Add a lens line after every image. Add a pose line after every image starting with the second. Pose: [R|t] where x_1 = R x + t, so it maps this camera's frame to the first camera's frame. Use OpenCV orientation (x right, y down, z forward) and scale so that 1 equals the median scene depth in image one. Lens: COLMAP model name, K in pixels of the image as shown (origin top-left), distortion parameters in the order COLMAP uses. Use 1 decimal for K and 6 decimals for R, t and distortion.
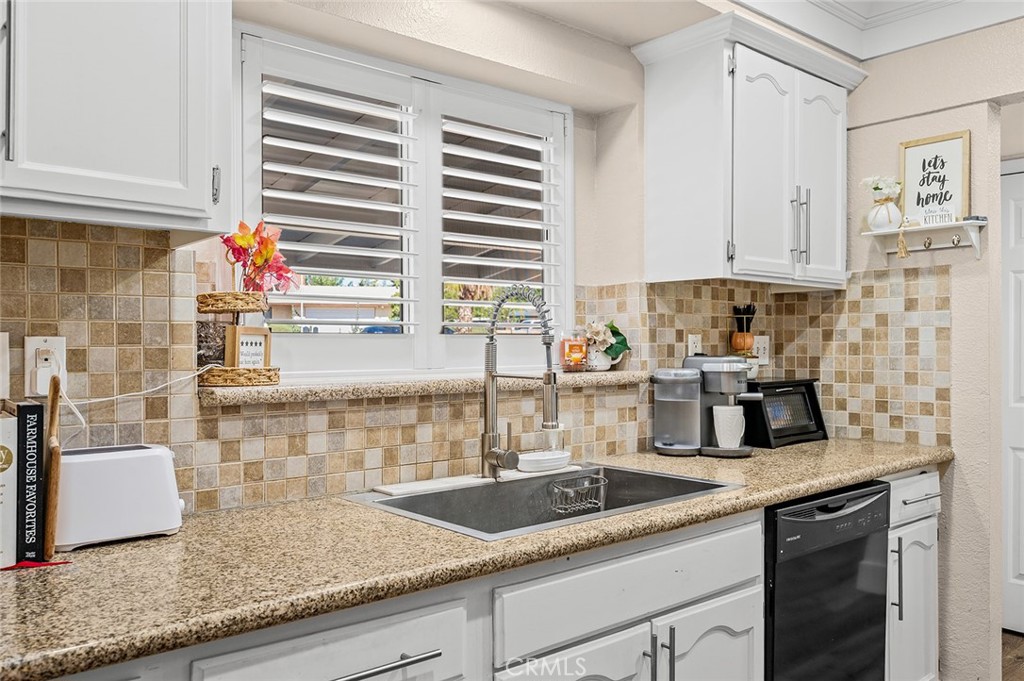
lens RADIAL K [[794.3, 0, 512.0], [0, 794.3, 340.5], [0, 0, 1]] dist [0.003367, 0.001808]
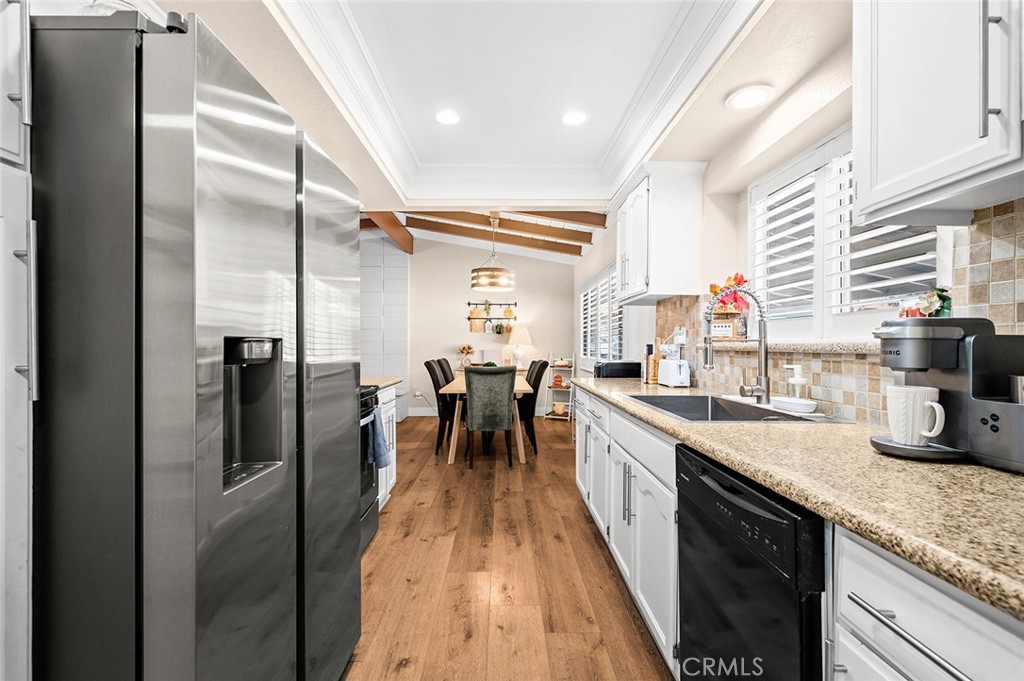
lens RADIAL K [[441.8, 0, 510.2], [0, 441.8, 335.5], [0, 0, 1]] dist [-0.003274, -0.000497]
pose [[-0.637570, -0.019123, -0.770155, 0.765818], [-0.002044, 0.999730, -0.023131, 0.043464], [0.770389, -0.013173, -0.637438, 0.916144]]
